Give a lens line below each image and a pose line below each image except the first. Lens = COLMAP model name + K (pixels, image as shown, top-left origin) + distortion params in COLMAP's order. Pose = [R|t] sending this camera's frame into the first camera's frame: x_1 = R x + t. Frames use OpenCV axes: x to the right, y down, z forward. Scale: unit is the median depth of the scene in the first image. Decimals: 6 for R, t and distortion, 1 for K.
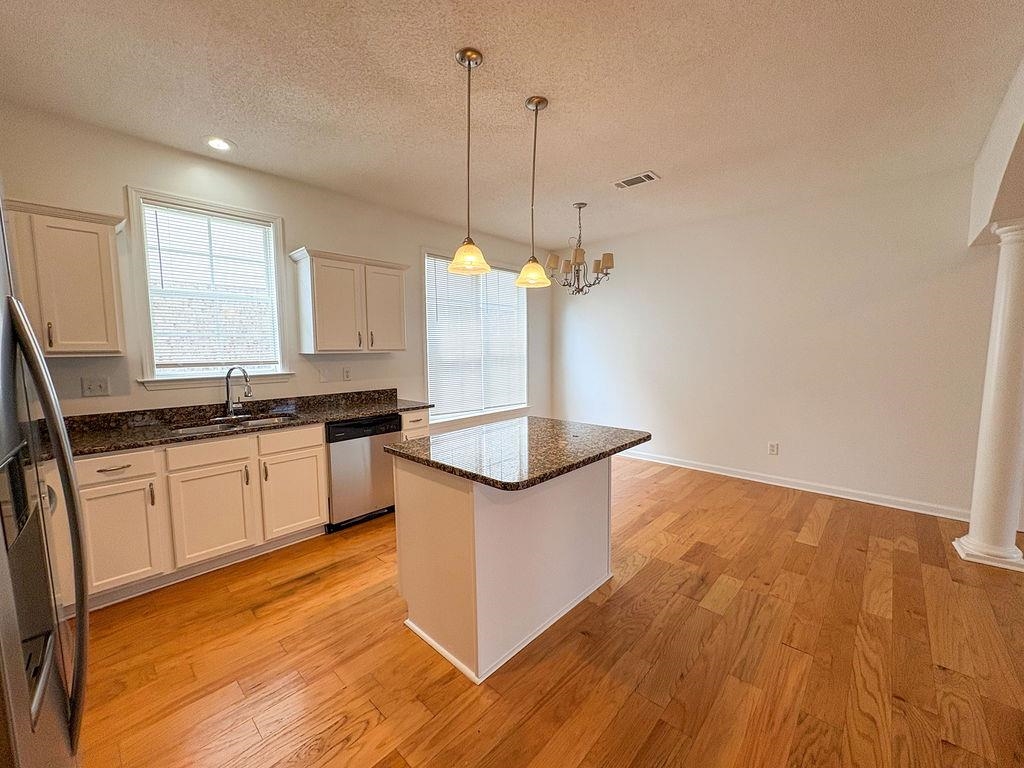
lens RADIAL K [[411.2, 0, 512.0], [0, 411.2, 384.0], [0, 0, 1]] dist [0.002386, 0.000304]
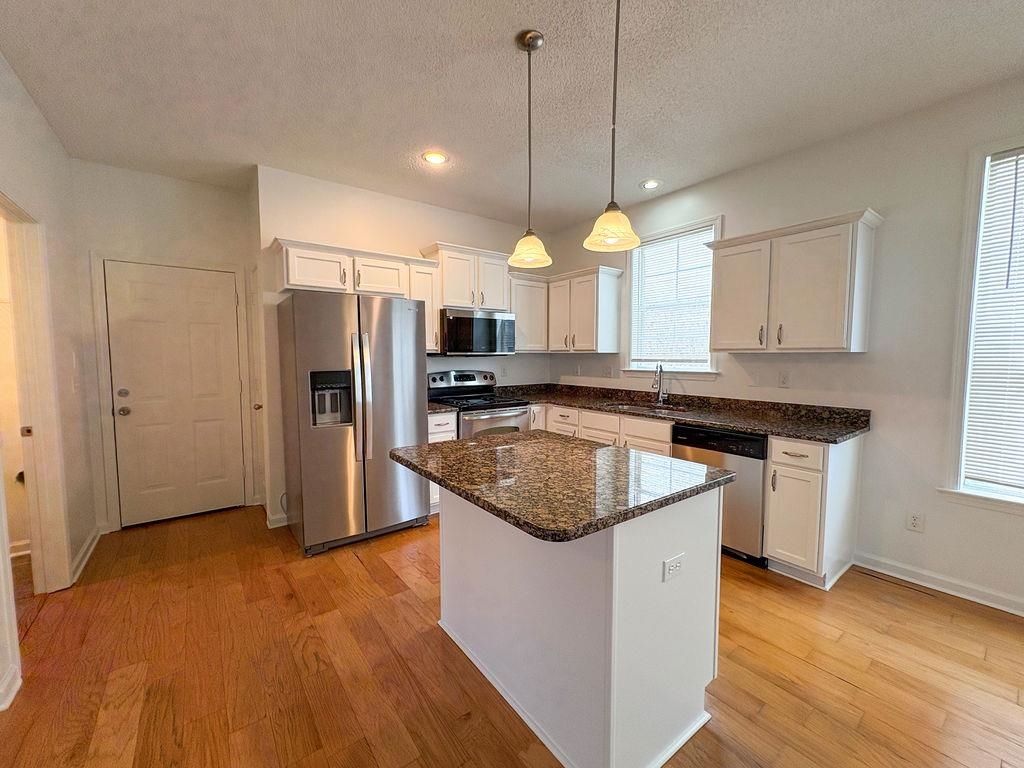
lens RADIAL K [[411.2, 0, 512.0], [0, 411.2, 384.0], [0, 0, 1]] dist [0.002386, 0.000304]
pose [[-0.172857, 0.077822, -0.981868, 0.584355], [-0.085031, 0.991973, 0.093592, -0.056576], [0.981270, 0.099668, -0.164852, 0.773256]]
